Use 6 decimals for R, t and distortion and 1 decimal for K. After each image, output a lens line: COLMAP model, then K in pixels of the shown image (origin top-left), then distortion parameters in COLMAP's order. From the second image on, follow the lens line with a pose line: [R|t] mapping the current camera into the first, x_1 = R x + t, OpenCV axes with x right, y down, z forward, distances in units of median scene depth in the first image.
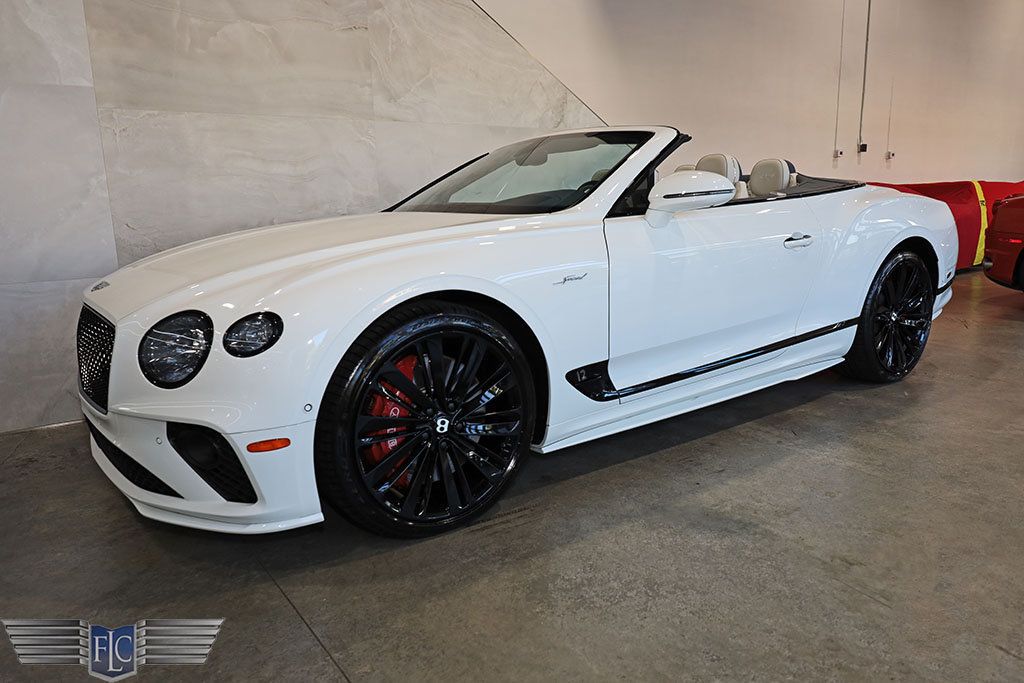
lens RADIAL K [[711.4, 0, 512.0], [0, 711.4, 341.5], [0, 0, 1]] dist [0.000809, 0.003113]
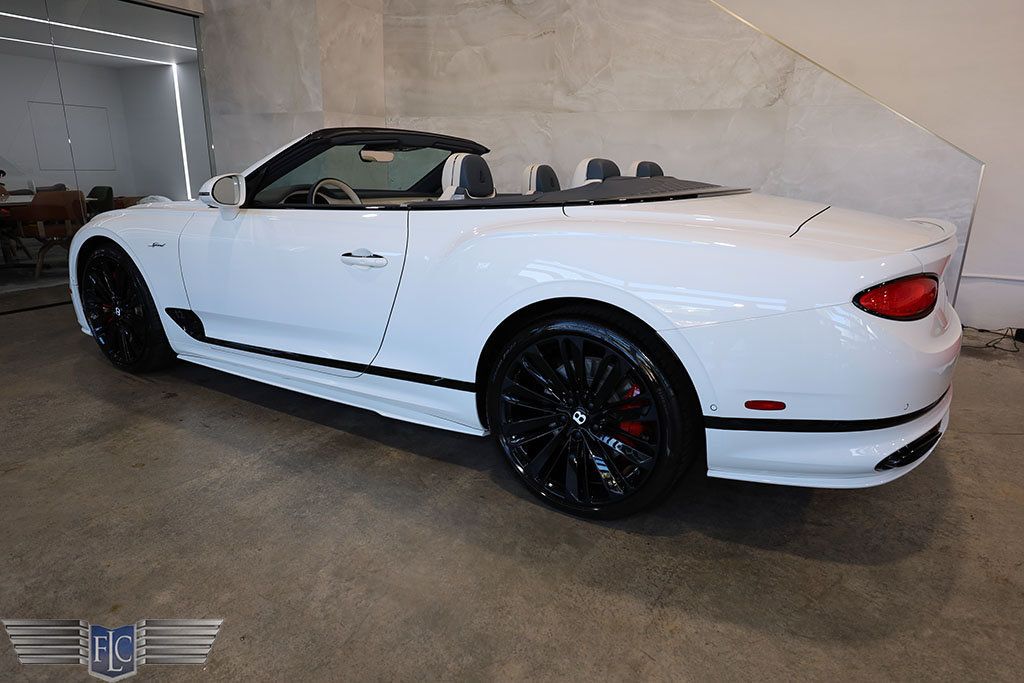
lens RADIAL K [[613.9, 0, 513.4], [0, 613.9, 337.7], [0, 0, 1]] dist [0.004028, 0.000568]
pose [[0.398821, 0.277148, -0.874146, 0.845892], [-0.209080, 0.955612, 0.207586, -0.177076], [0.892876, 0.099977, 0.439064, 0.612041]]
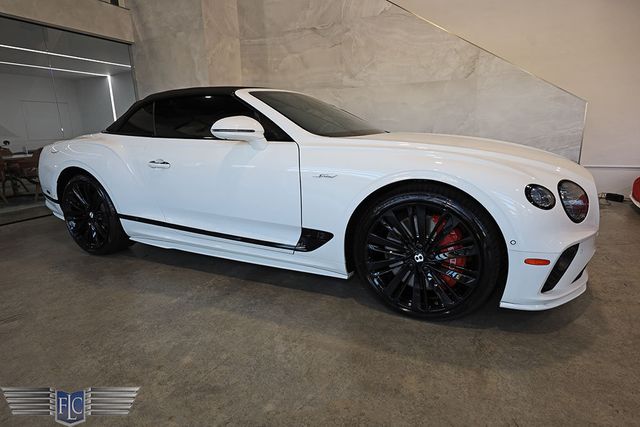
lens RADIAL K [[353.6, 0, 318.3], [0, 353.6, 213.1], [0, 0, 1]] dist [0.001215, 0.001480]
pose [[0.461488, 0.210672, -0.861769, 0.815223], [-0.158074, 0.975377, 0.153795, -0.122336], [0.872950, 0.065249, 0.483427, 0.532038]]
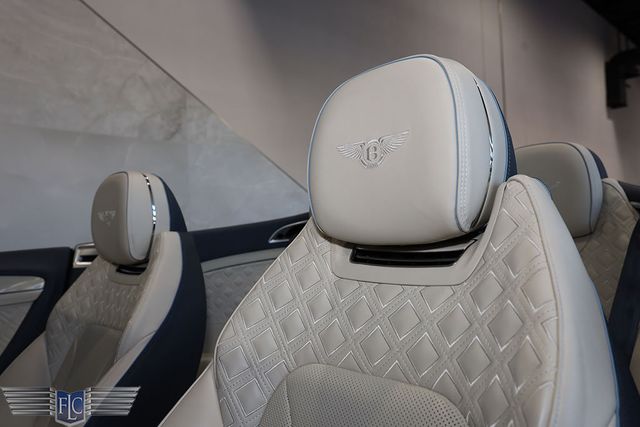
lens RADIAL K [[489.8, 0, 320.0], [0, 489.8, 213.5], [0, 0, 1]] dist [0.008248, 0.004310]
pose [[0.991439, -0.002681, 0.130541, 0.198383], [0.032651, 0.973116, -0.227989, -0.149642], [-0.126420, 0.230299, 0.964873, 0.702184]]
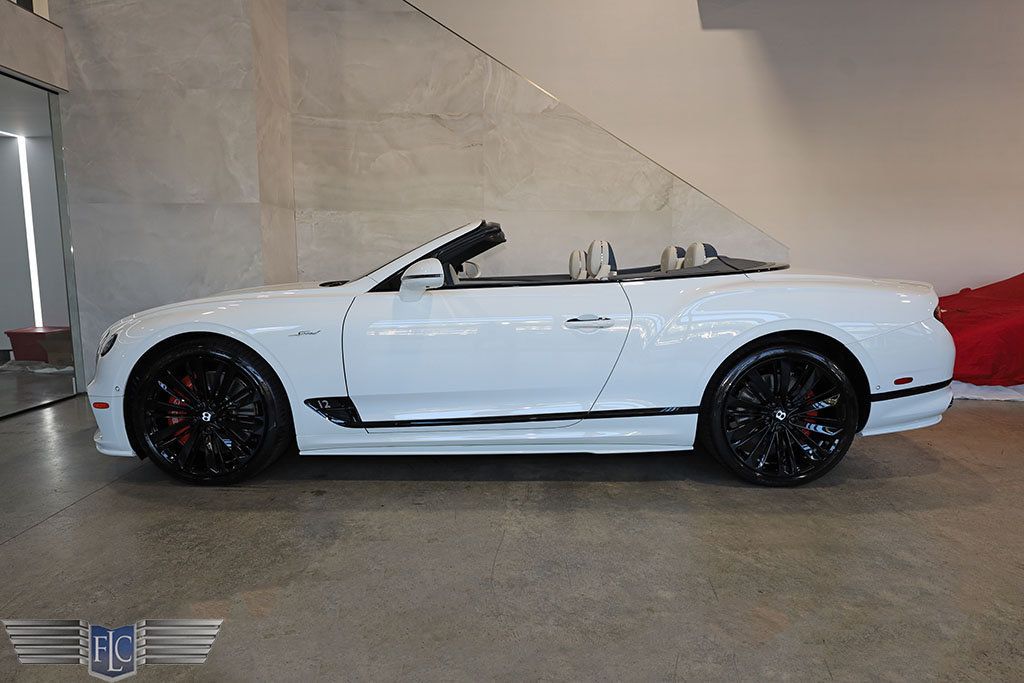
lens RADIAL K [[612.0, 0, 512.0], [0, 612.0, 341.5], [0, 0, 1]] dist [0.000288, 0.001242]
pose [[0.803781, 0.098066, -0.586787, 0.619536], [-0.136817, 0.990354, -0.021901, -0.055573], [0.578979, 0.097886, 0.809445, 0.137984]]
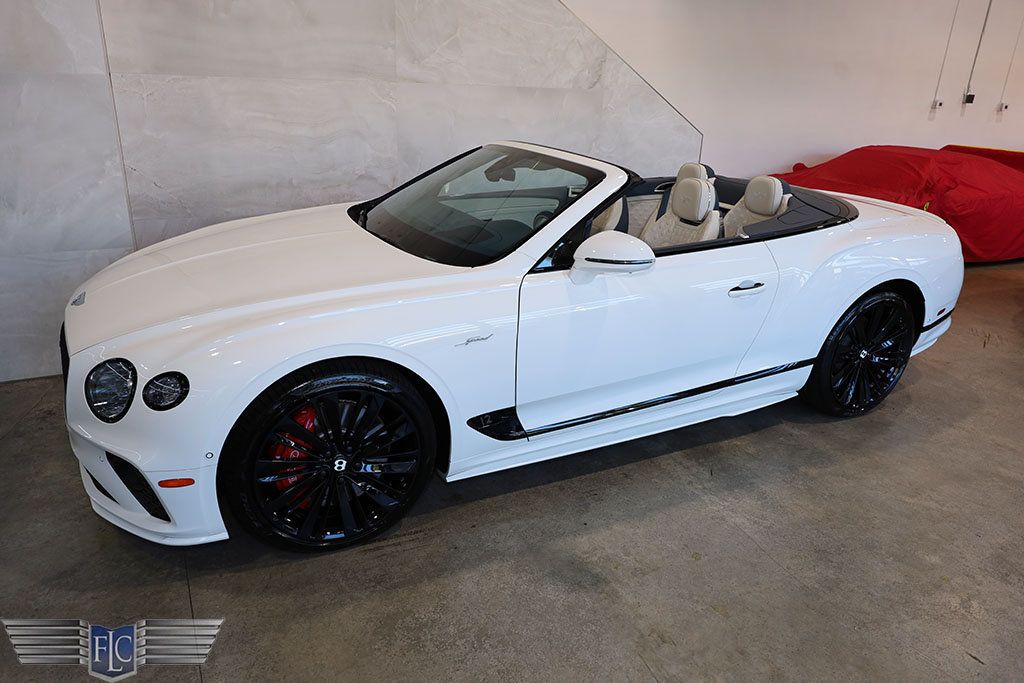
lens RADIAL K [[710.9, 0, 514.0], [0, 710.9, 349.1], [0, 0, 1]] dist [0.002168, -0.001914]
pose [[0.986952, 0.113304, -0.114404, 0.146356], [-0.092342, 0.980353, 0.174304, -0.147664], [0.131905, -0.161465, 0.978024, -0.030234]]
